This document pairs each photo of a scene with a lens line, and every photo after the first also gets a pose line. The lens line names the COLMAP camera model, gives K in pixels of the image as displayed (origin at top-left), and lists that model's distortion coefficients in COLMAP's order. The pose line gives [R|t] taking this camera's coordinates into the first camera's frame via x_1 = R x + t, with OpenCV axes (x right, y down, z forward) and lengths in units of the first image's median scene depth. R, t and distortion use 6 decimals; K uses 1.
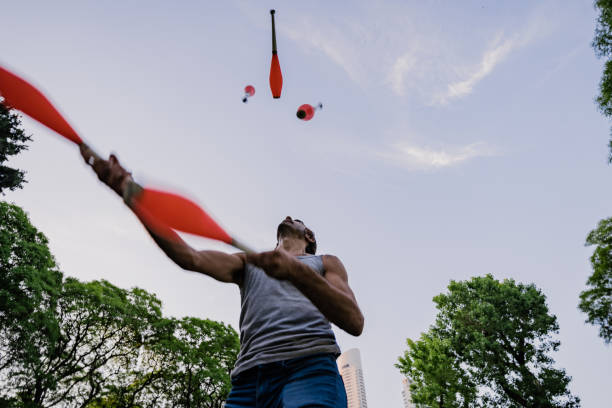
lens RADIAL K [[305.4, 0, 306.0], [0, 305.4, 204.0], [0, 0, 1]] dist [-0.063084, 0.026318]
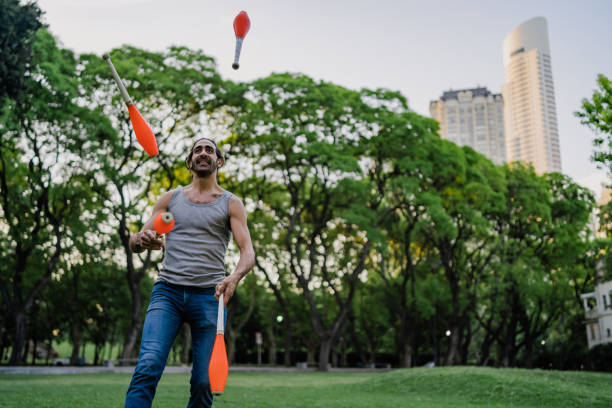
lens RADIAL K [[587.9, 0, 306.7], [0, 587.9, 199.9], [0, 0, 1]] dist [-0.002932, 0.051271]
pose [[0.967585, -0.070922, -0.242384, 0.018071], [0.213929, 0.740247, 0.637392, -0.258973], [0.134219, -0.668584, 0.731424, -0.165250]]
